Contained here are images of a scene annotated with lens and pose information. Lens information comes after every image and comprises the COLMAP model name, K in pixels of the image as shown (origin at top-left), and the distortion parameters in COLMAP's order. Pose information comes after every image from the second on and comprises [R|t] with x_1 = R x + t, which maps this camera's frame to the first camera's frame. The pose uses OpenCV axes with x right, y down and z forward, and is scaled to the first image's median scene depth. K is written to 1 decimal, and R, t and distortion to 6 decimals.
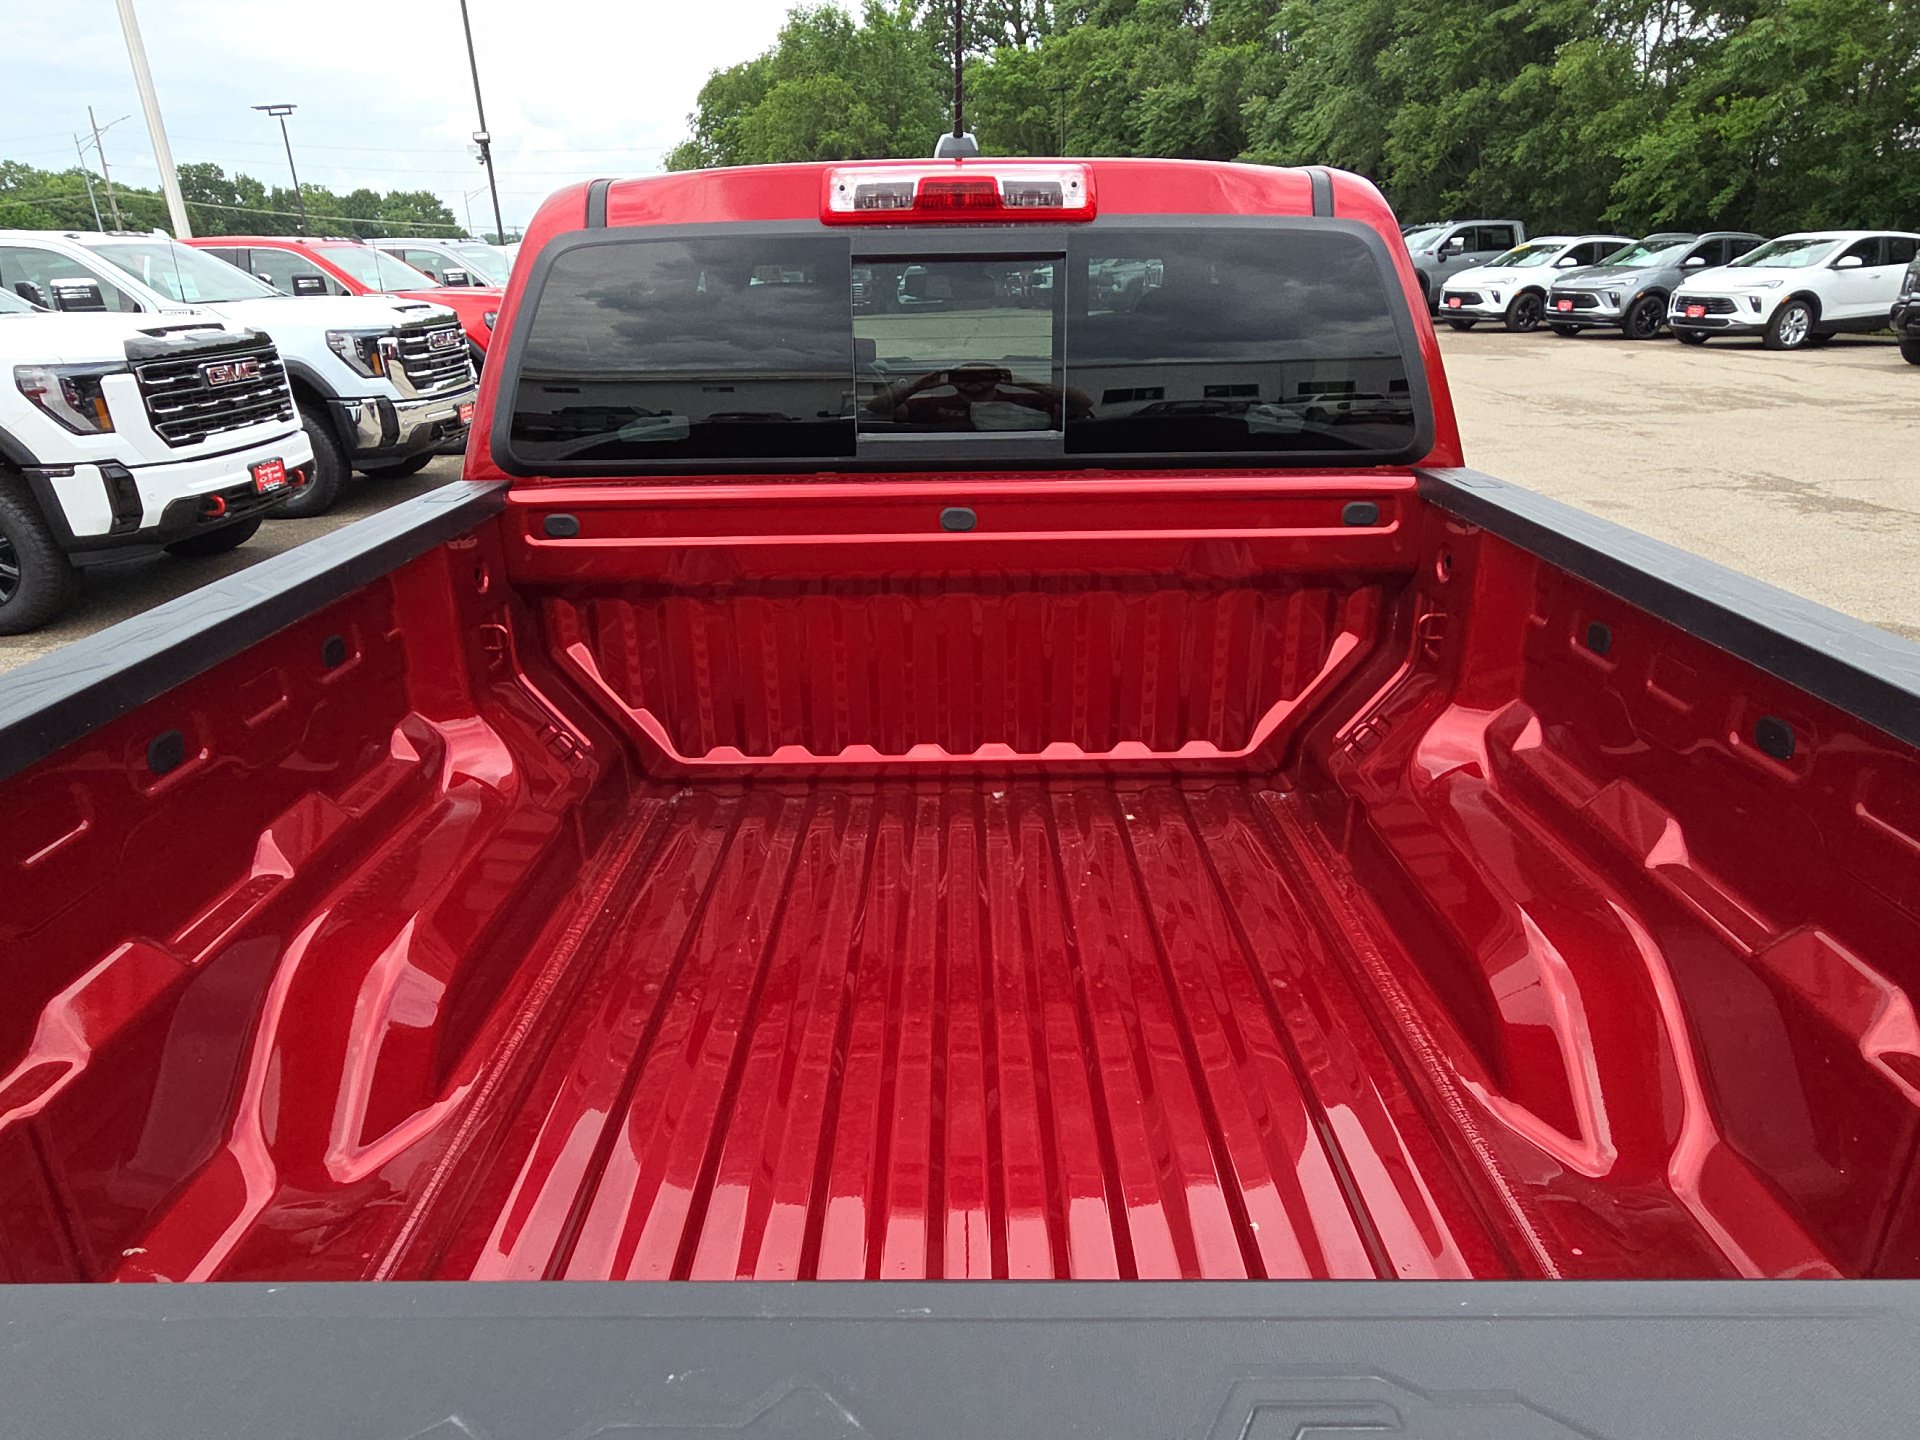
lens RADIAL K [[1178.5, 0, 941.0], [0, 1178.5, 730.5], [0, 0, 1]] dist [-0.000107, 0.002466]
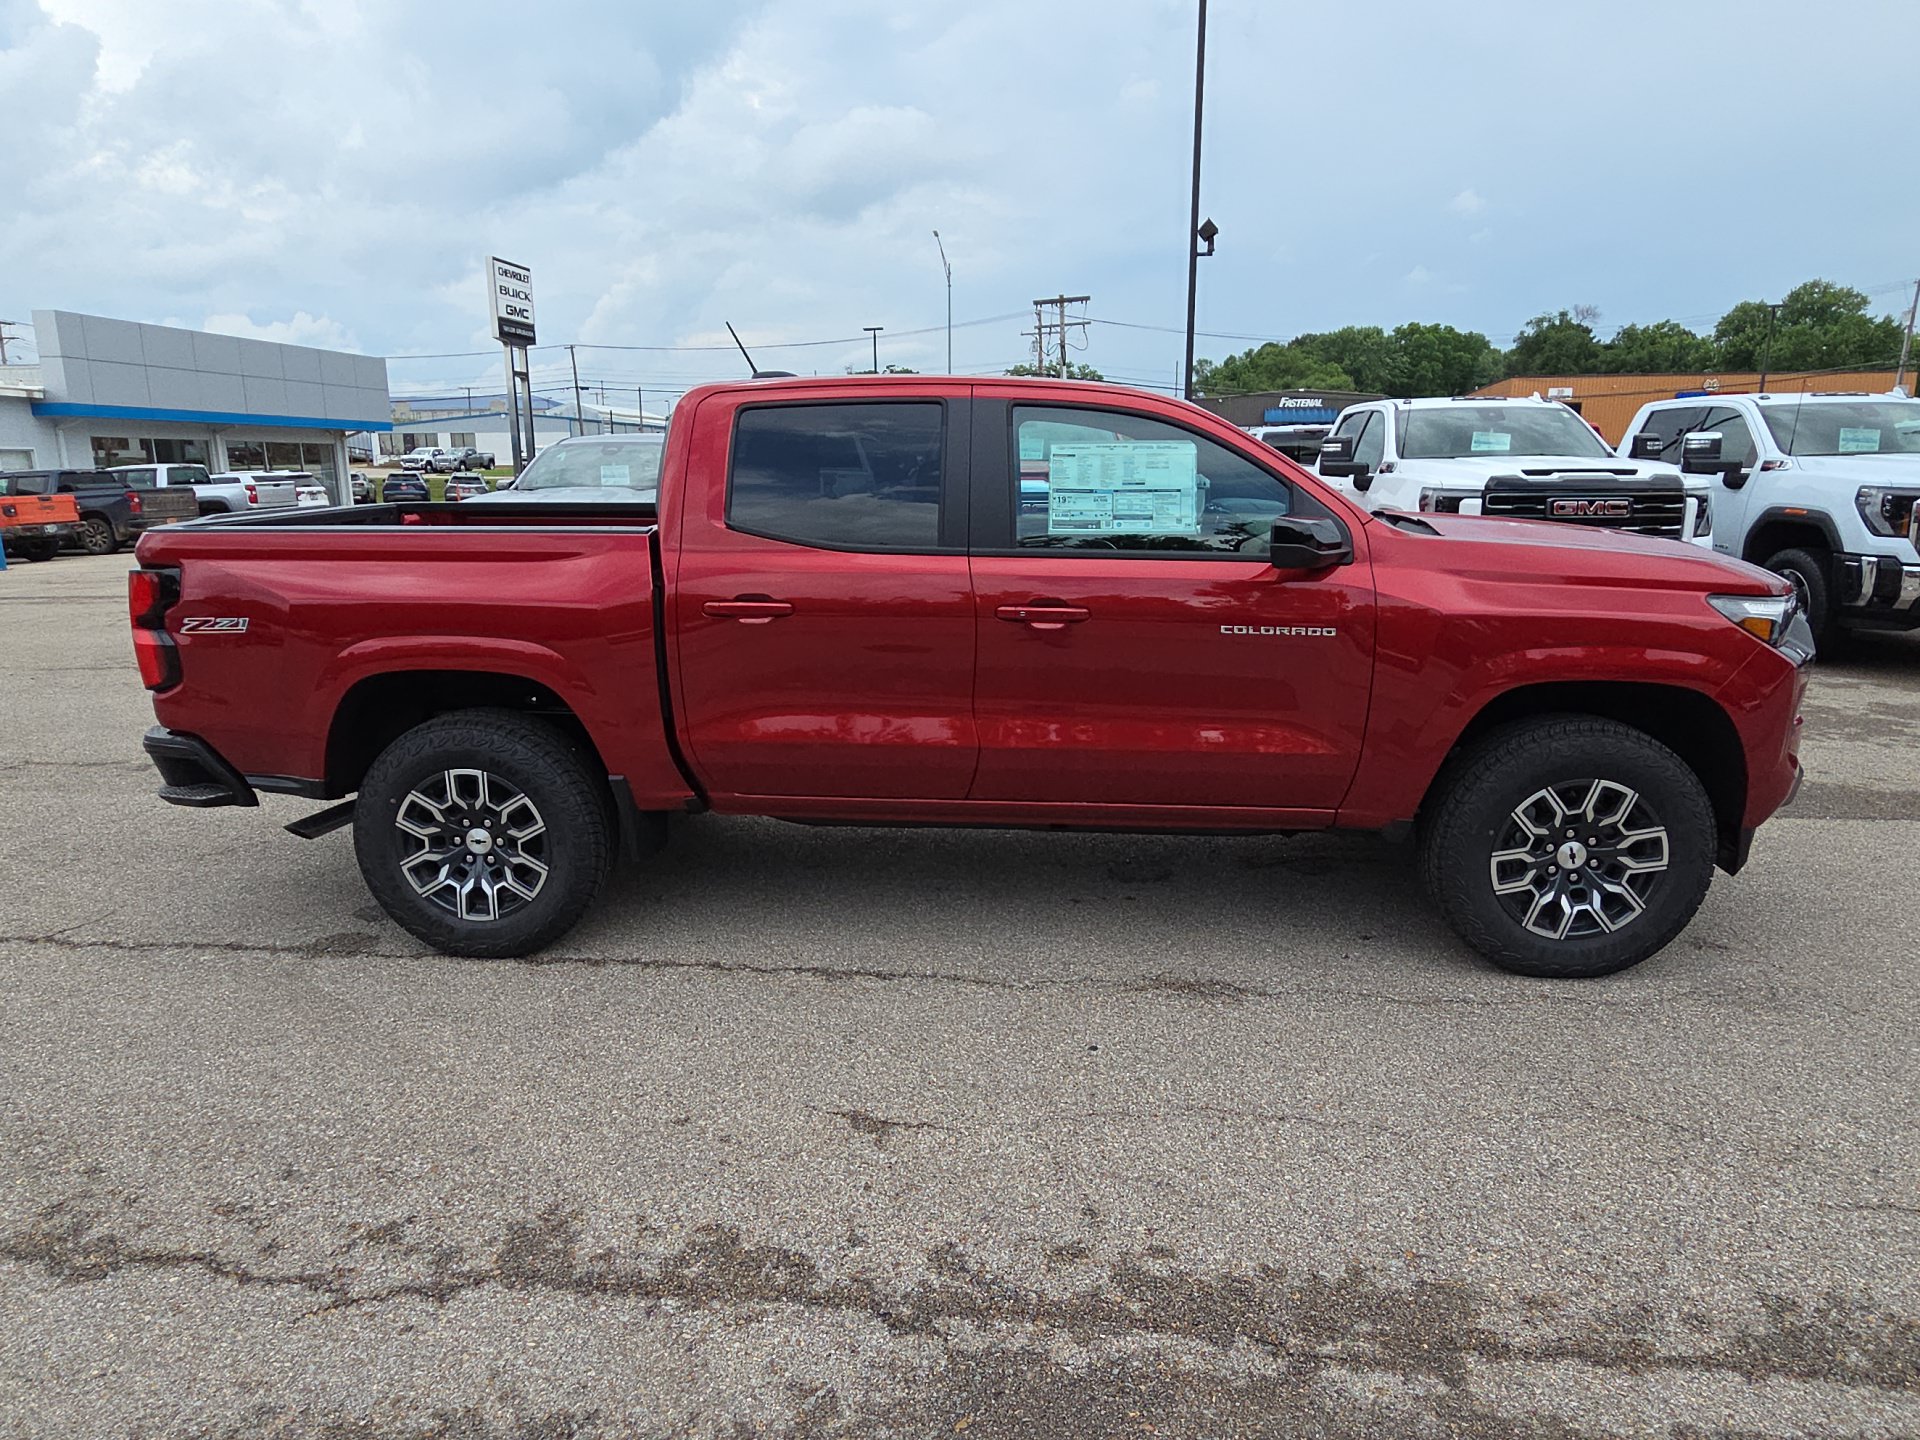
lens RADIAL K [[1185.4, 0, 943.4], [0, 1185.4, 726.4], [0, 0, 1]] dist [0.001084, 0.002563]
pose [[-0.055516, 0.250289, -0.966578, 0.175780], [-0.365221, 0.895893, 0.252962, -0.044668], [0.929264, 0.367059, 0.041674, 0.110150]]
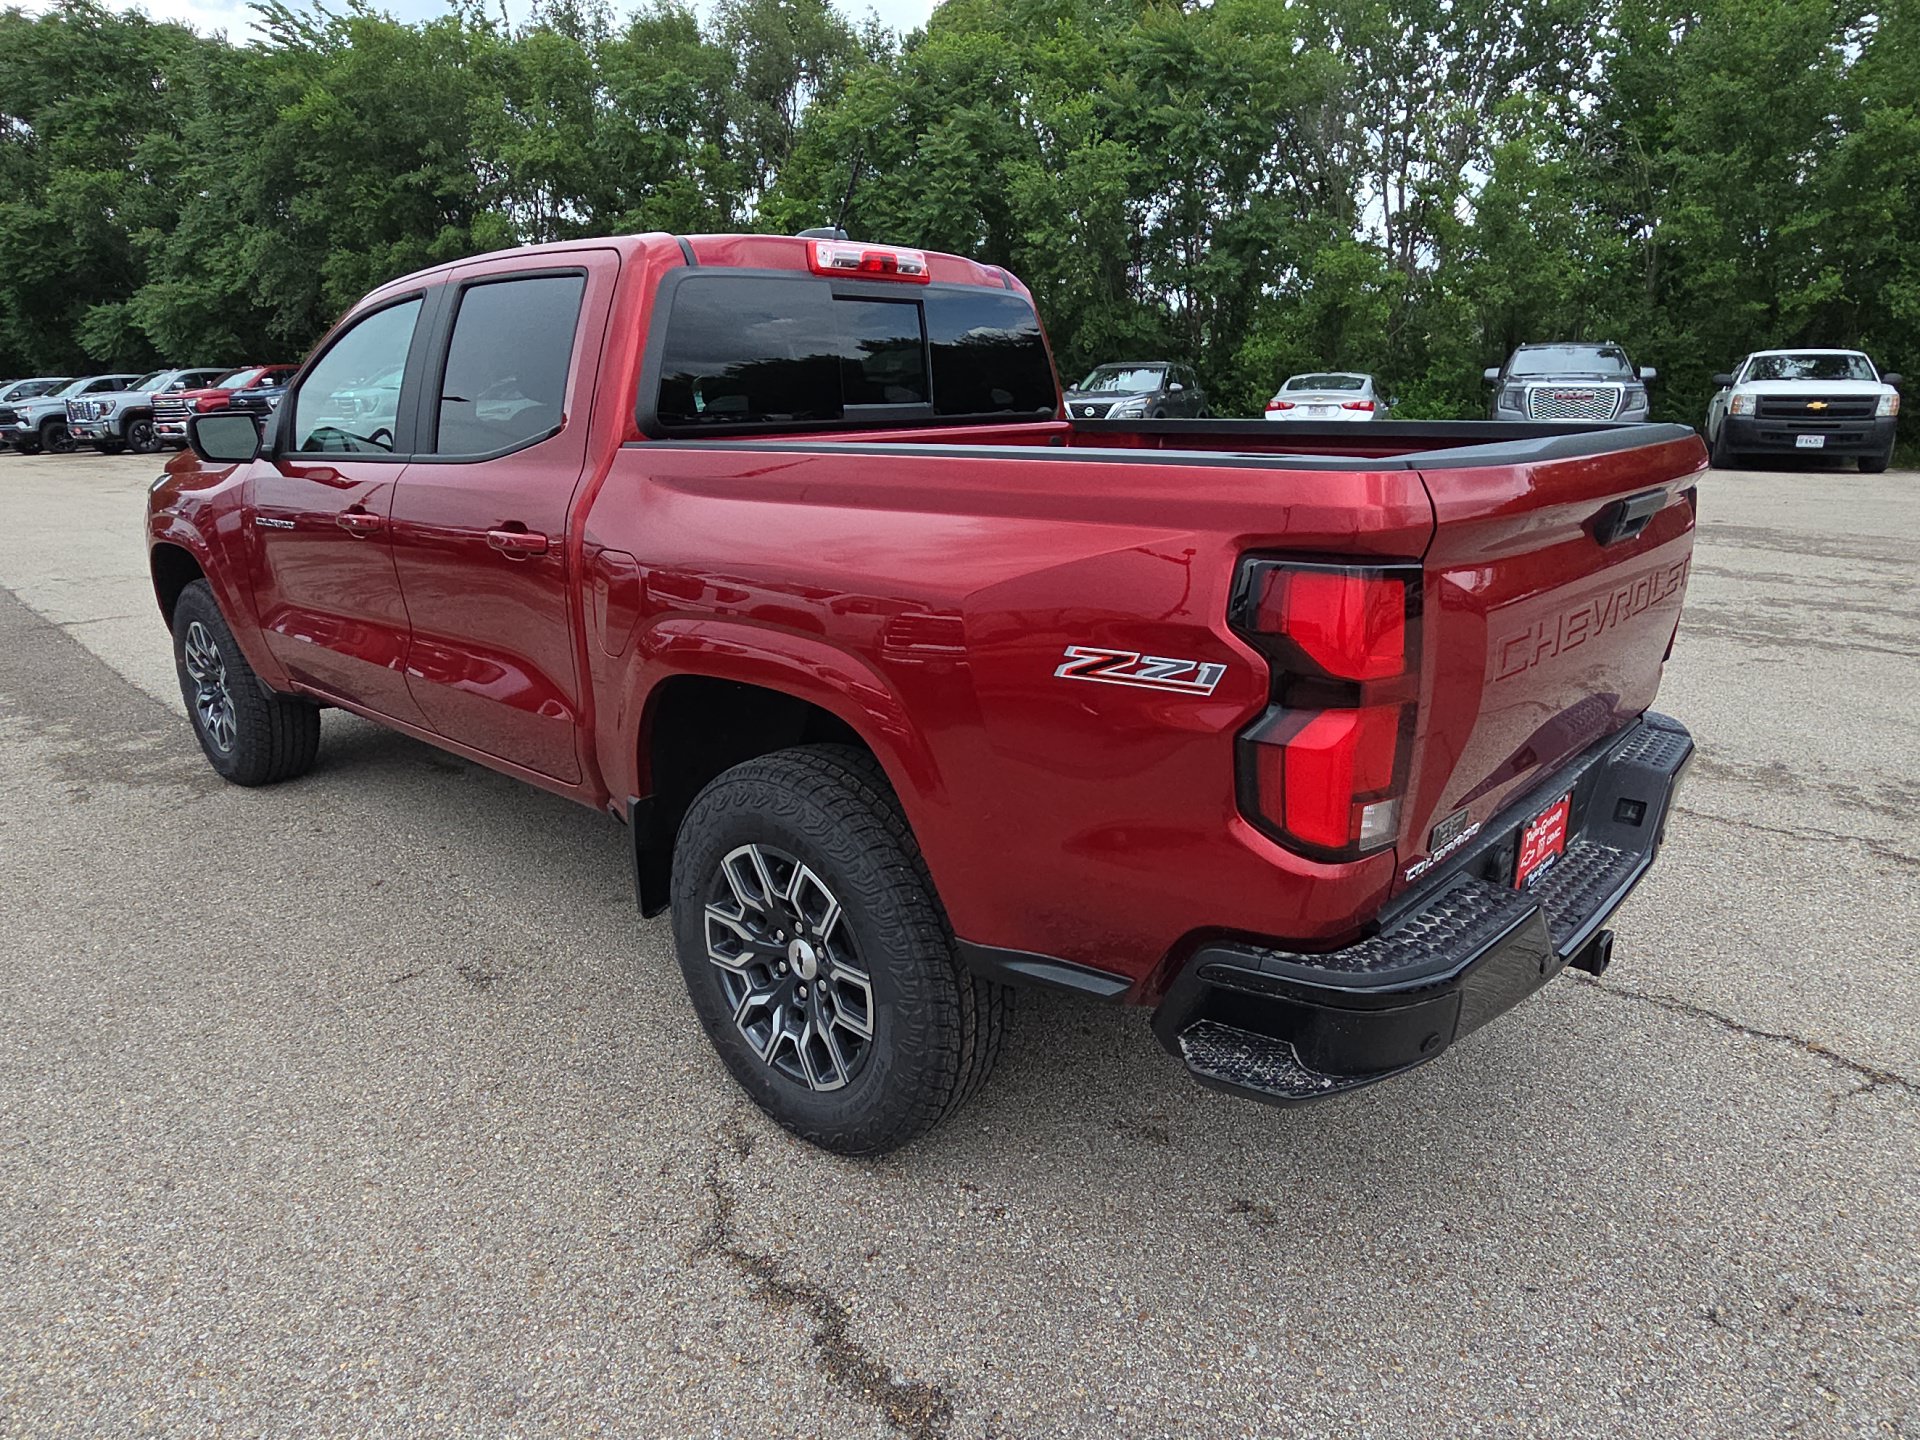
lens RADIAL K [[1178.5, 0, 945.7], [0, 1178.5, 726.8], [0, 0, 1]] dist [-0.000107, 0.002466]
pose [[0.668319, -0.201713, 0.716003, -0.088898], [0.280863, 0.959713, 0.008214, 0.013941], [-0.688814, 0.195609, 0.698048, -0.008361]]
